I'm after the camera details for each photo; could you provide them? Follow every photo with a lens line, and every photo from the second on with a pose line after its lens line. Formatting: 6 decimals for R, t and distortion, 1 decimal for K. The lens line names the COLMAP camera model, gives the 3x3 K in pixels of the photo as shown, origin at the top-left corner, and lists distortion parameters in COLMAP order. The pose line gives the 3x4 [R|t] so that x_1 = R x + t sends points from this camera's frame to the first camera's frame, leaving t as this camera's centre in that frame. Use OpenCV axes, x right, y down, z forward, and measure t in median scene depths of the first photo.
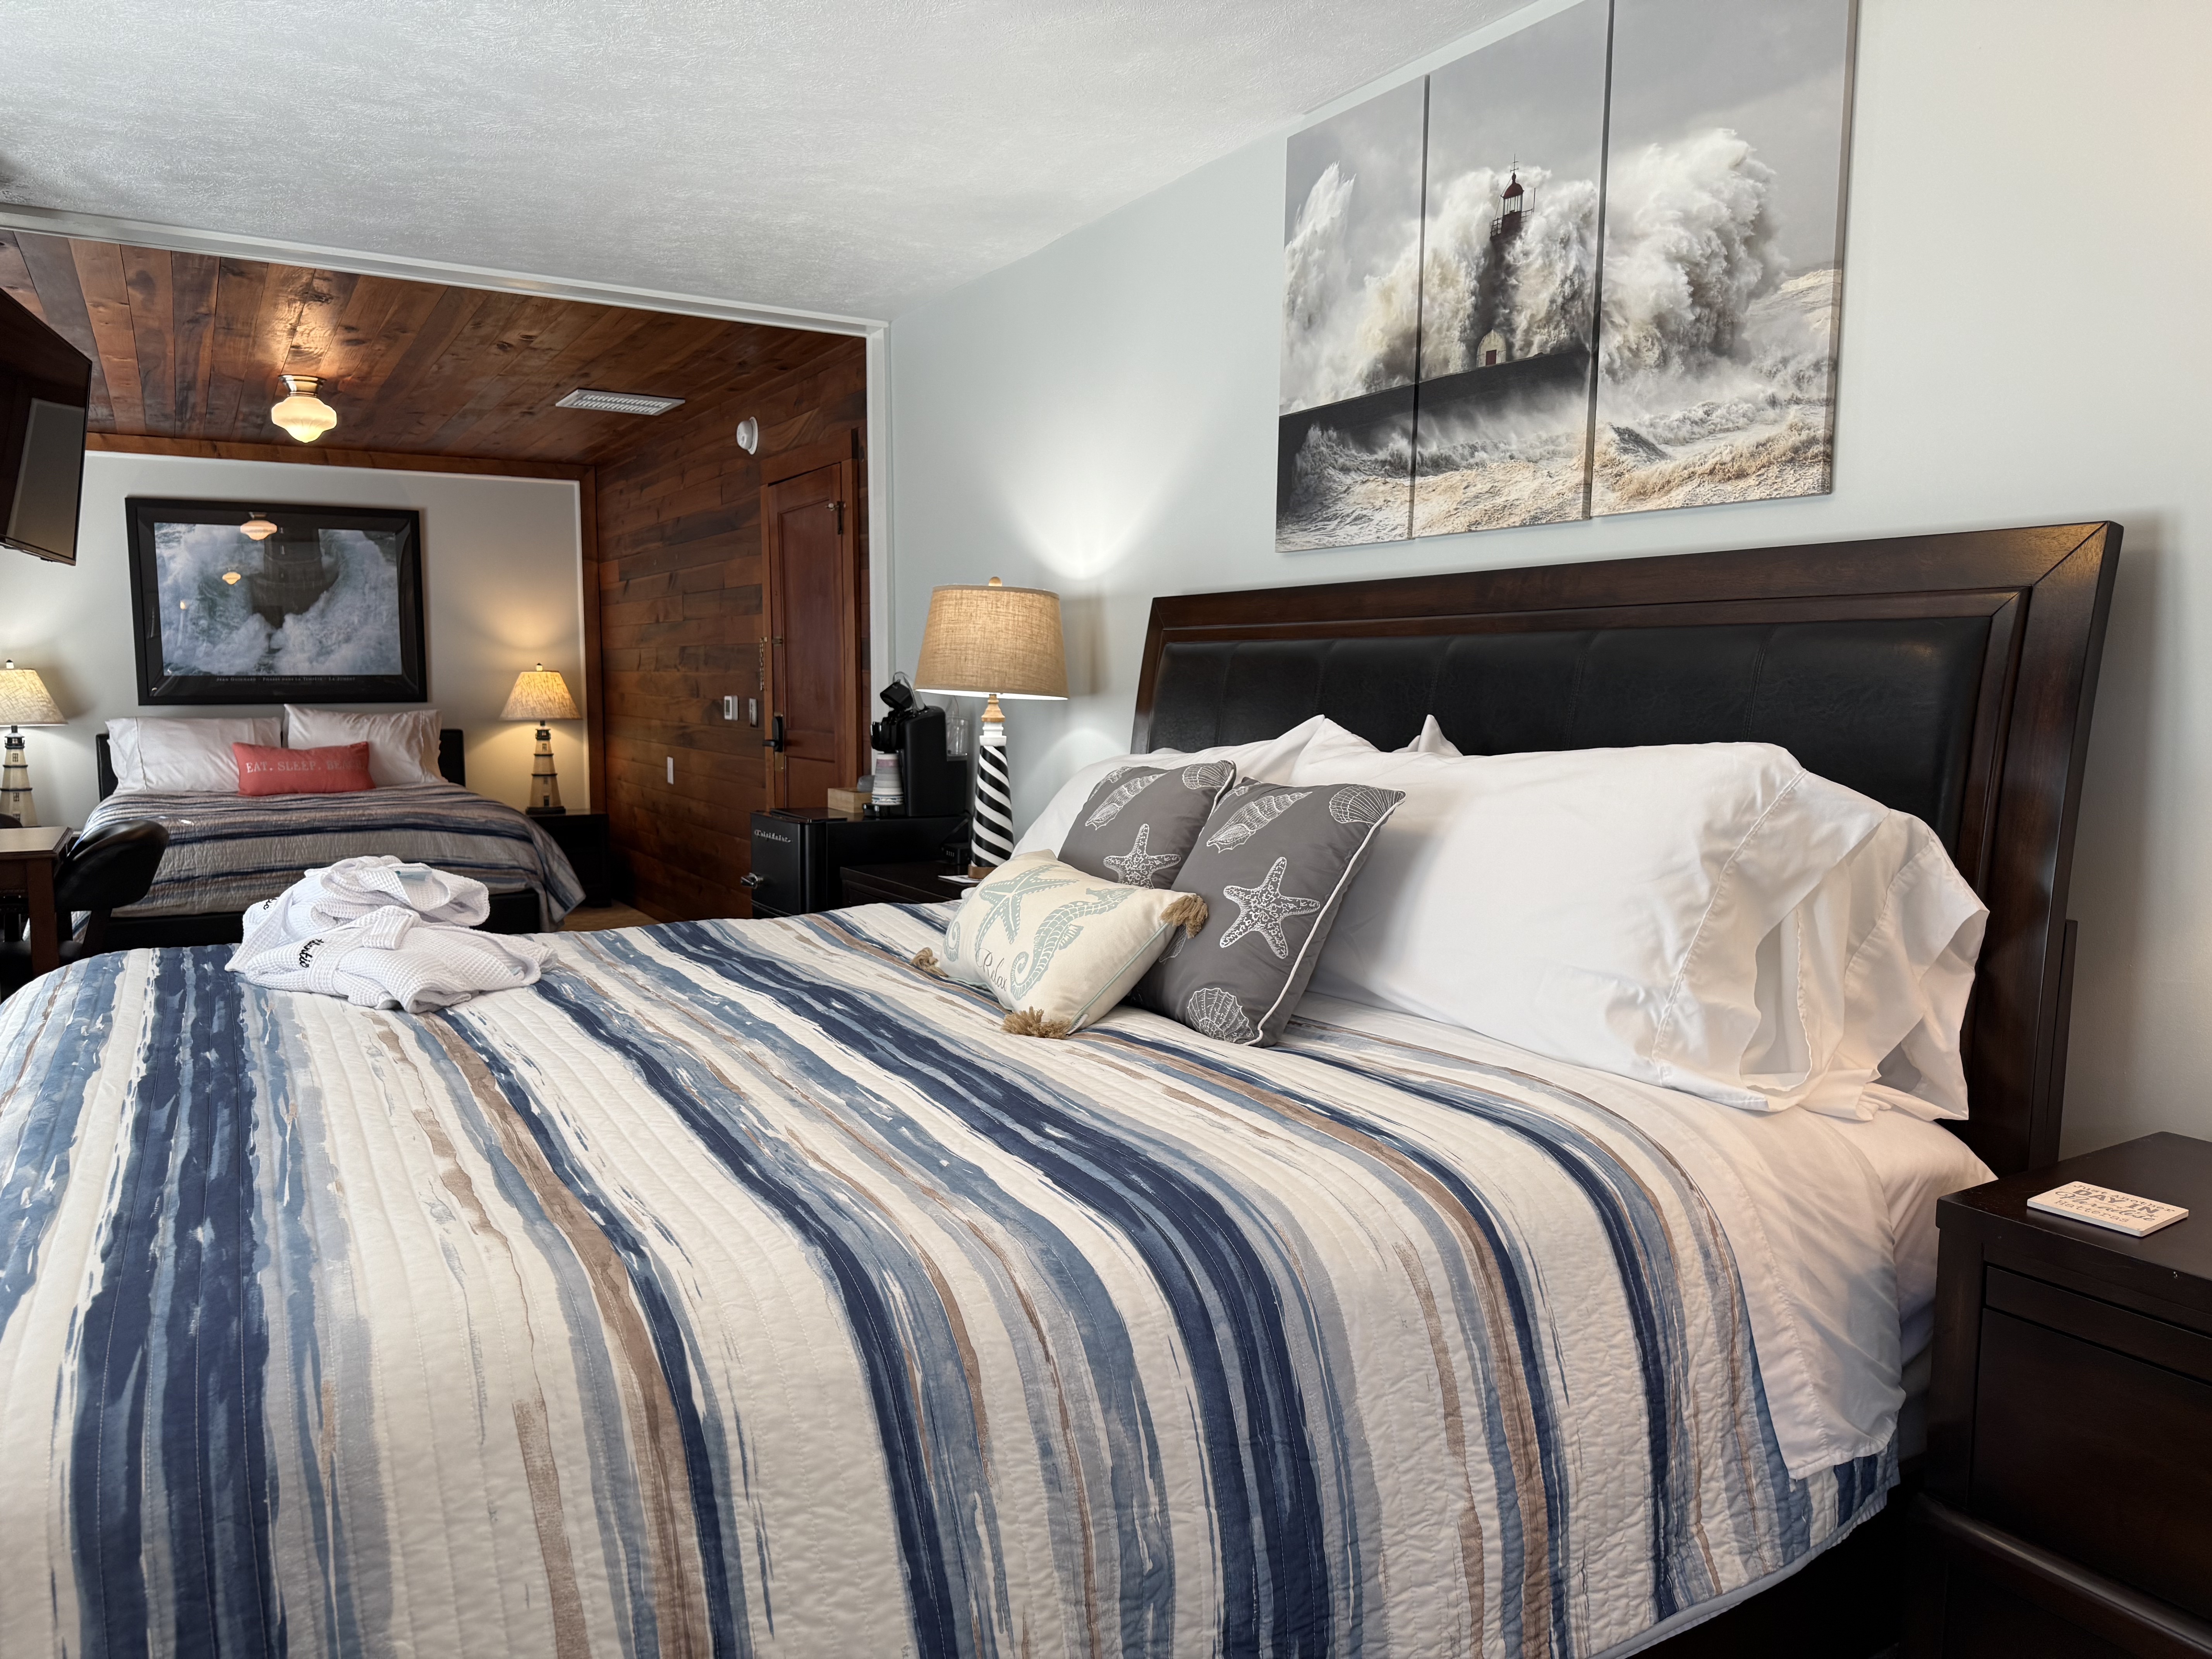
lens RADIAL K [[1491.7, 0, 1073.4], [0, 1491.7, 816.8], [0, 0, 1]] dist [0.051531, -0.077343]
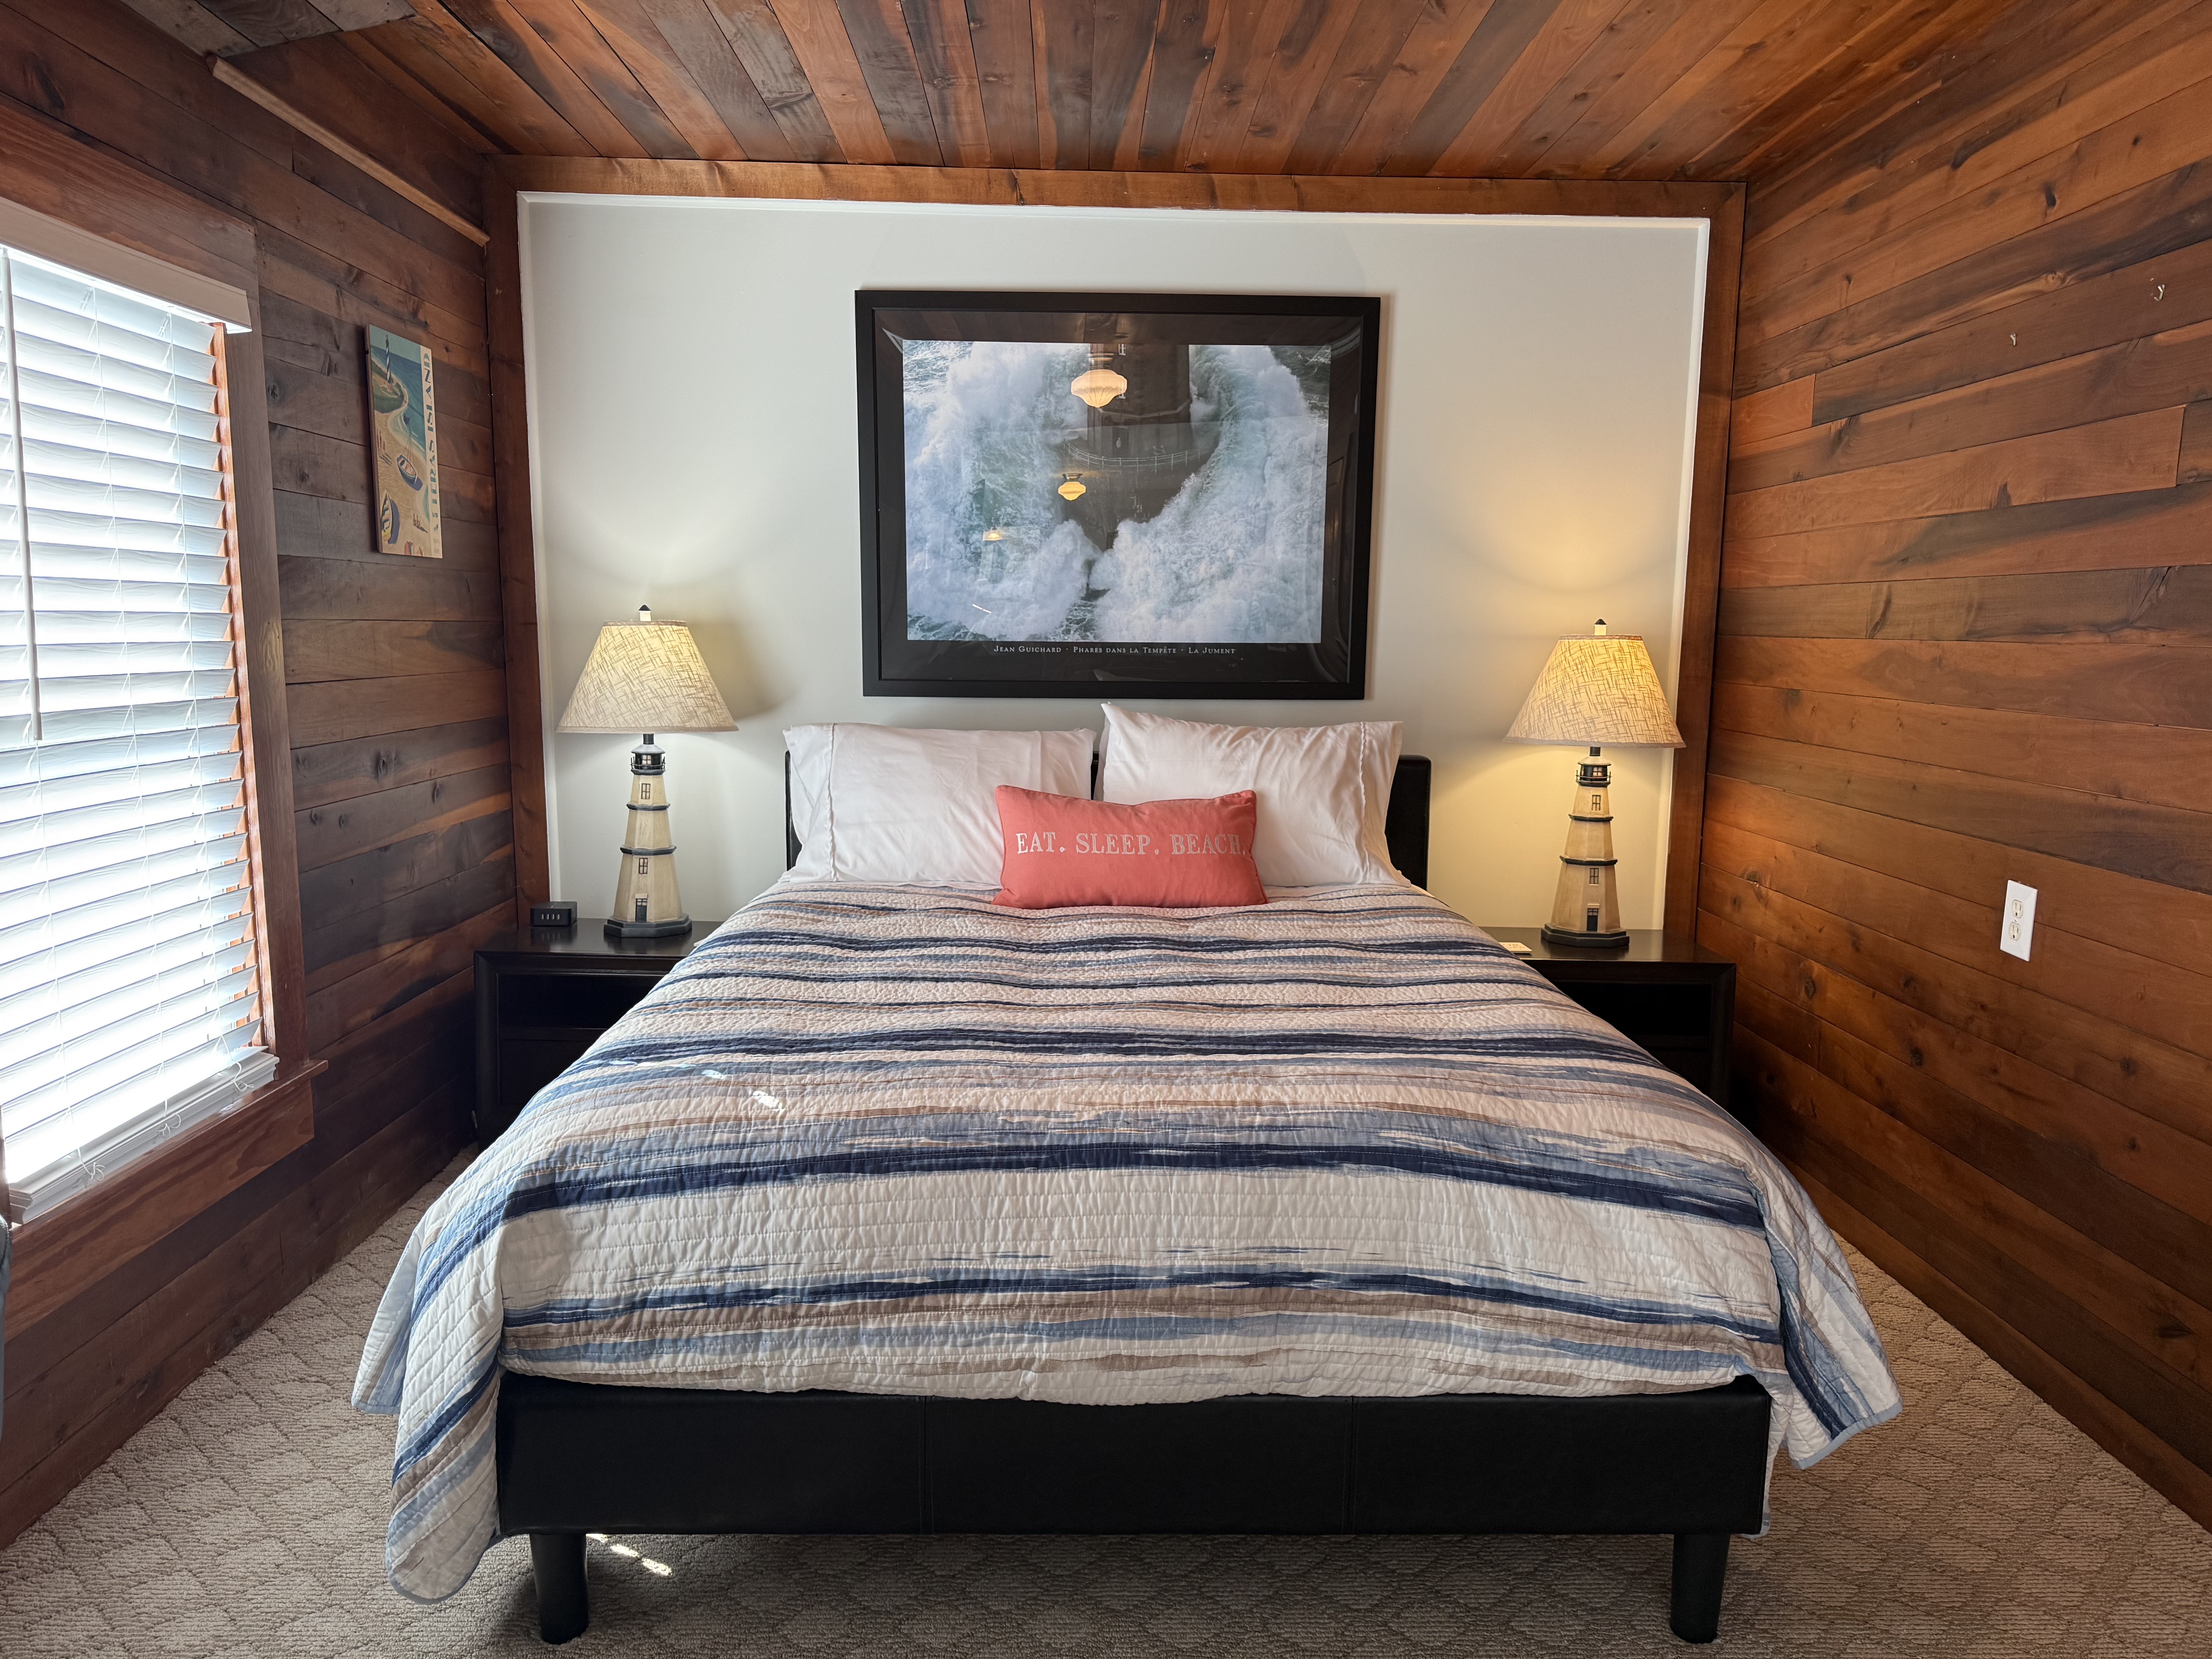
lens RADIAL K [[1491.7, 0, 1073.4], [0, 1491.7, 816.8], [0, 0, 1]] dist [0.051531, -0.077343]
pose [[0.860088, 0.073136, -0.504876, -0.281812], [-0.060178, 0.997306, 0.041952, -0.056717], [0.506584, -0.005700, 0.862172, 0.569786]]
